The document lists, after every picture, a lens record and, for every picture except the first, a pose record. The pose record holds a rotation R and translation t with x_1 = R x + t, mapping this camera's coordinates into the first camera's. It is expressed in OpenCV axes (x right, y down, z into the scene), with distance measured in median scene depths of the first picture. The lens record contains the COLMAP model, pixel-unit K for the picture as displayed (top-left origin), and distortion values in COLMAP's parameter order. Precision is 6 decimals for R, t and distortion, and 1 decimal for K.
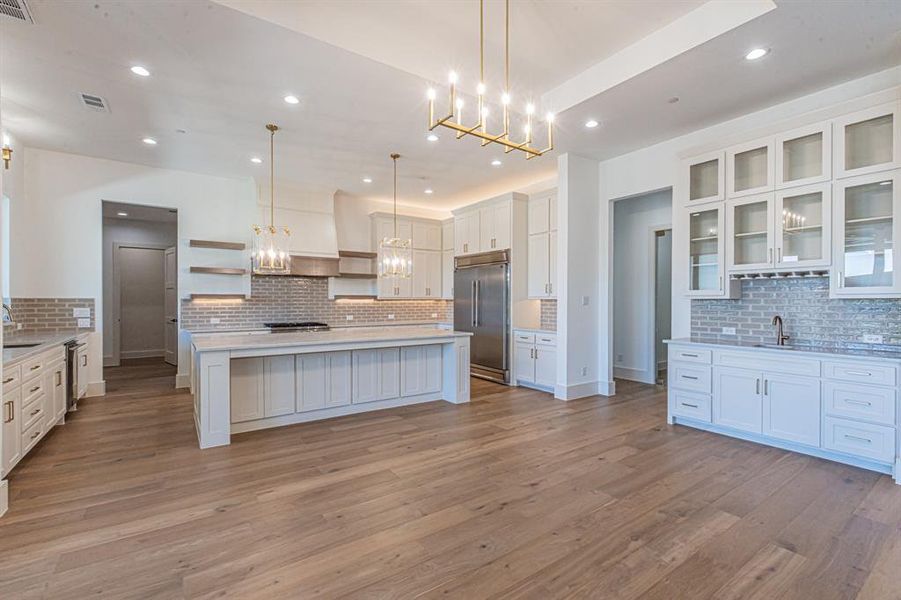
lens RADIAL K [[401.0, 0, 449.2], [0, 401.0, 303.6], [0, 0, 1]] dist [-0.000156, -0.000068]
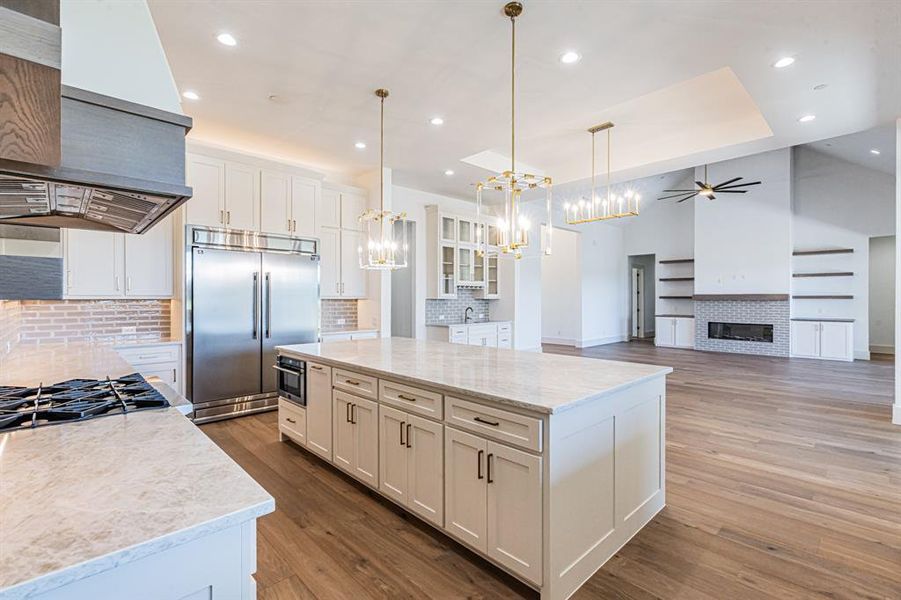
lens RADIAL K [[412.4, 0, 450.5], [0, 412.4, 300.0], [0, 0, 1]] dist [0.000028, -0.000162]
pose [[-0.153335, -0.004217, 0.988165, -0.773909], [0.004389, 0.999978, 0.004949, -0.011936], [-0.988165, 0.005096, -0.153313, 0.890682]]
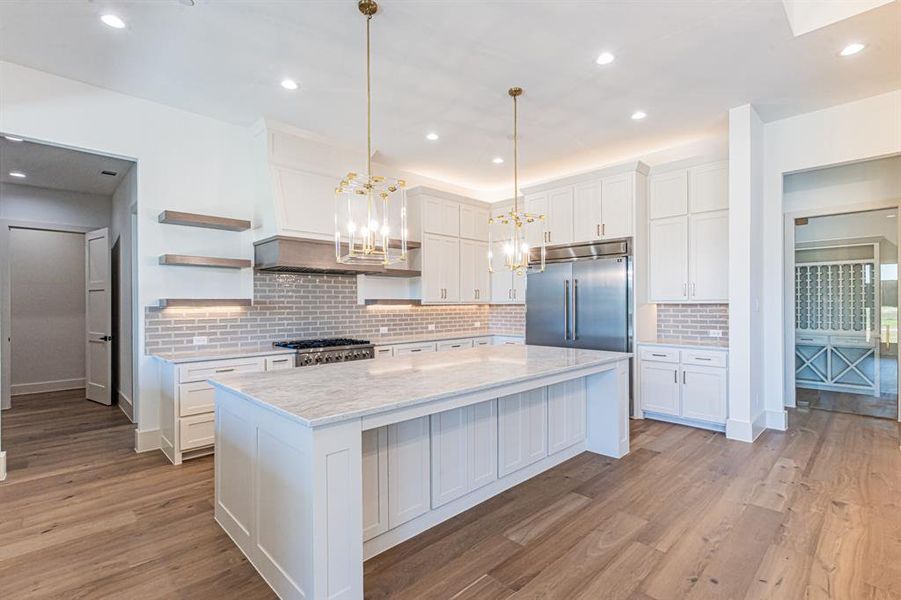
lens RADIAL K [[413.9, 0, 450.2], [0, 413.9, 304.4], [0, 0, 1]] dist [0.002661, -0.000146]
pose [[0.985683, -0.007124, 0.168461, -0.326559], [0.008068, 0.999955, -0.004918, -0.008871], [-0.168418, 0.006206, 0.985696, 0.304637]]
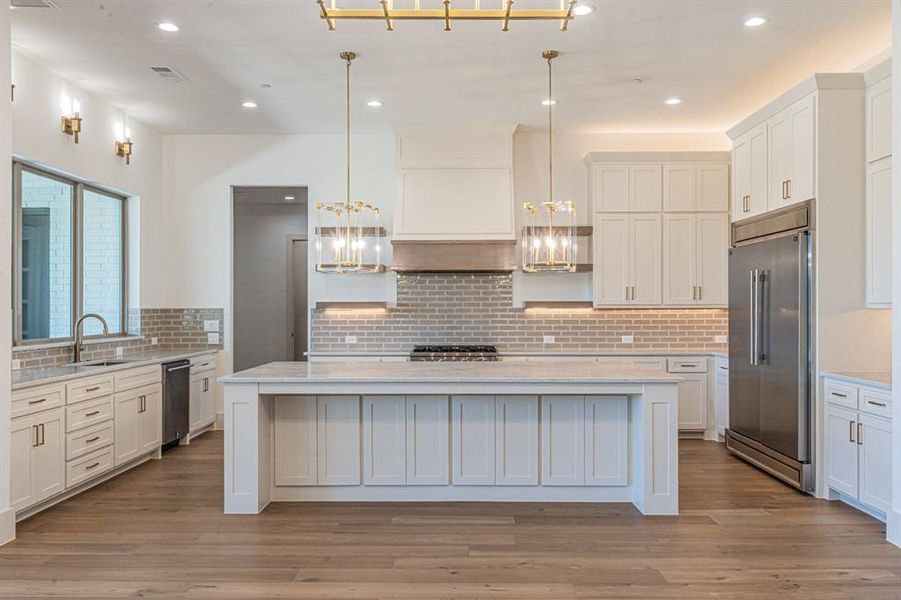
lens RADIAL K [[698.2, 0, 449.0], [0, 698.2, 305.4], [0, 0, 1]] dist [0.000267, -0.003610]
pose [[0.815079, -0.003297, -0.579341, 0.284338], [-0.001450, 0.999969, -0.007731, -0.008255], [0.579349, 0.007141, 0.815049, 0.111057]]
